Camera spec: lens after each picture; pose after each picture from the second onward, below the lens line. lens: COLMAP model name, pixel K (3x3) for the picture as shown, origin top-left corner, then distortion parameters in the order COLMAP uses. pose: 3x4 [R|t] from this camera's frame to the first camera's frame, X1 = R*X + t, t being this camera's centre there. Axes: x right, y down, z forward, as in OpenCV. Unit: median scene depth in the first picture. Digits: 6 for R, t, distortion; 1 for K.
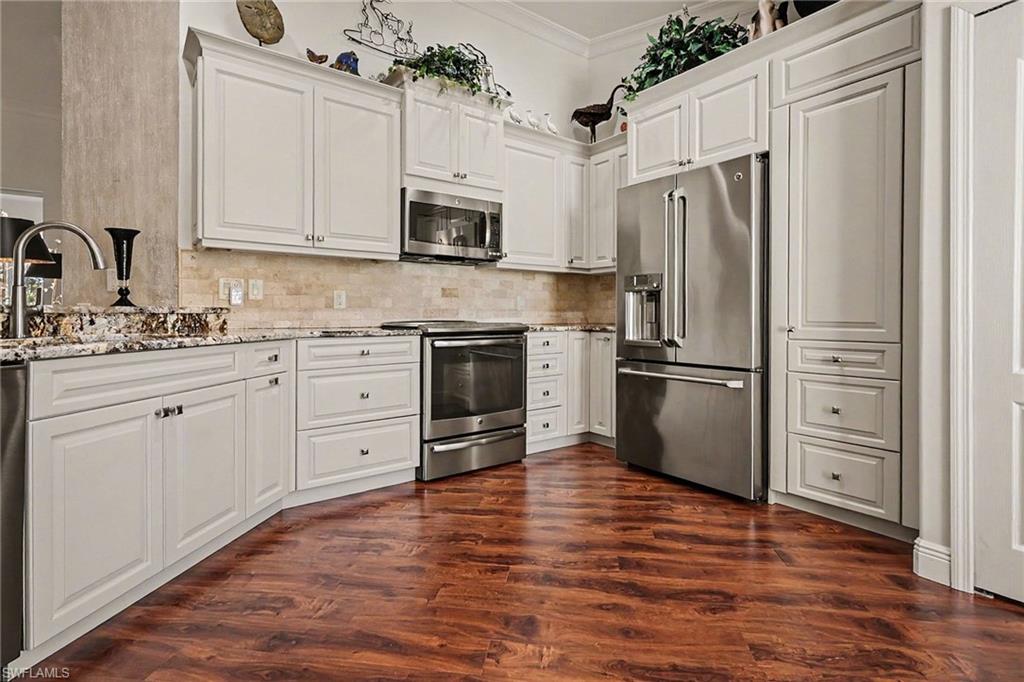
lens RADIAL K [[489.6, 0, 528.8], [0, 489.6, 316.5], [0, 0, 1]] dist [0.000076, 0.000866]
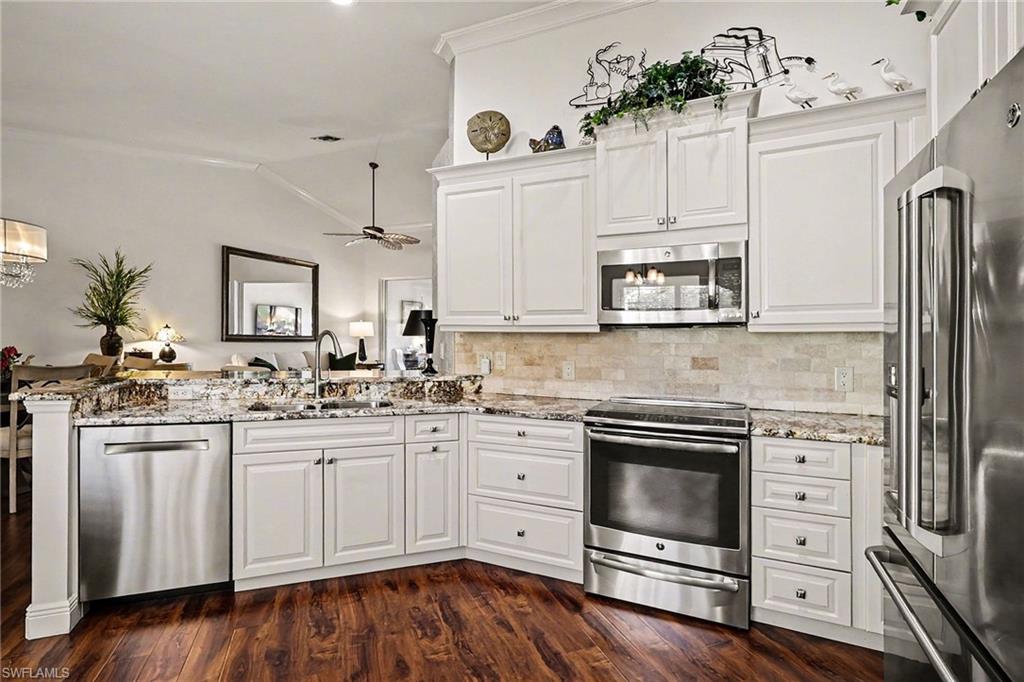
lens RADIAL K [[489.6, 0, 504.0], [0, 489.6, 333.8], [0, 0, 1]] dist [0.000076, 0.000866]
pose [[0.458314, 0.000136, -0.888790, 0.511067], [-0.013623, 0.999884, -0.006872, -0.115586], [0.888686, 0.015257, 0.458262, 0.487682]]
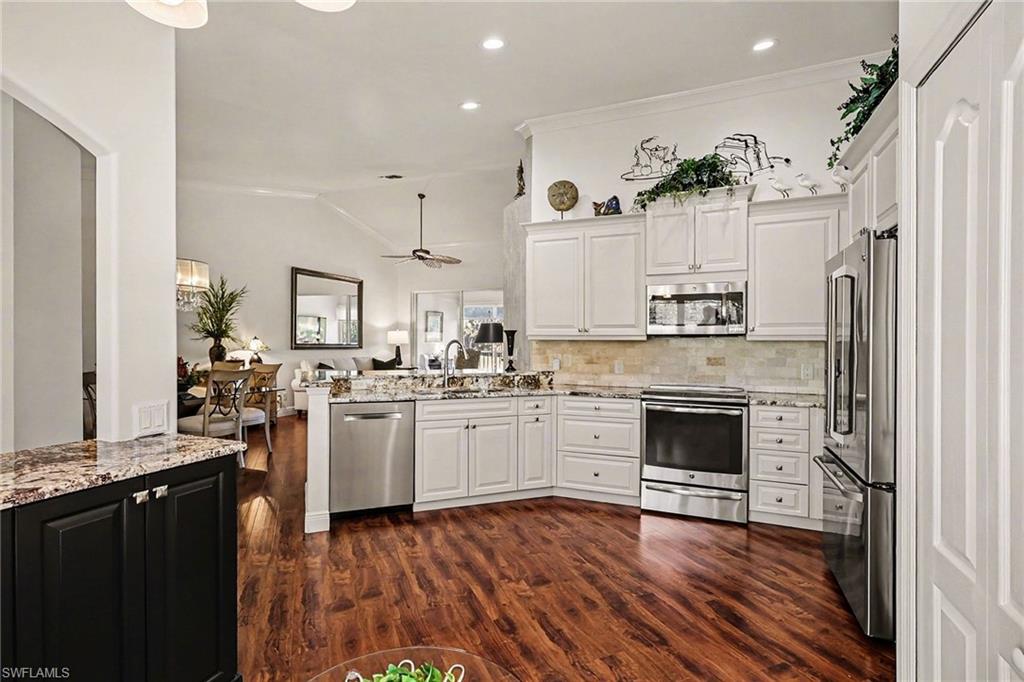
lens RADIAL K [[489.6, 0, 508.6], [0, 489.6, 351.1], [0, 0, 1]] dist [0.000076, 0.000866]
pose [[0.496543, 0.017546, -0.867835, 0.785506], [-0.011882, 0.999839, 0.013416, -0.110245], [0.867931, 0.003651, 0.496671, 0.025196]]
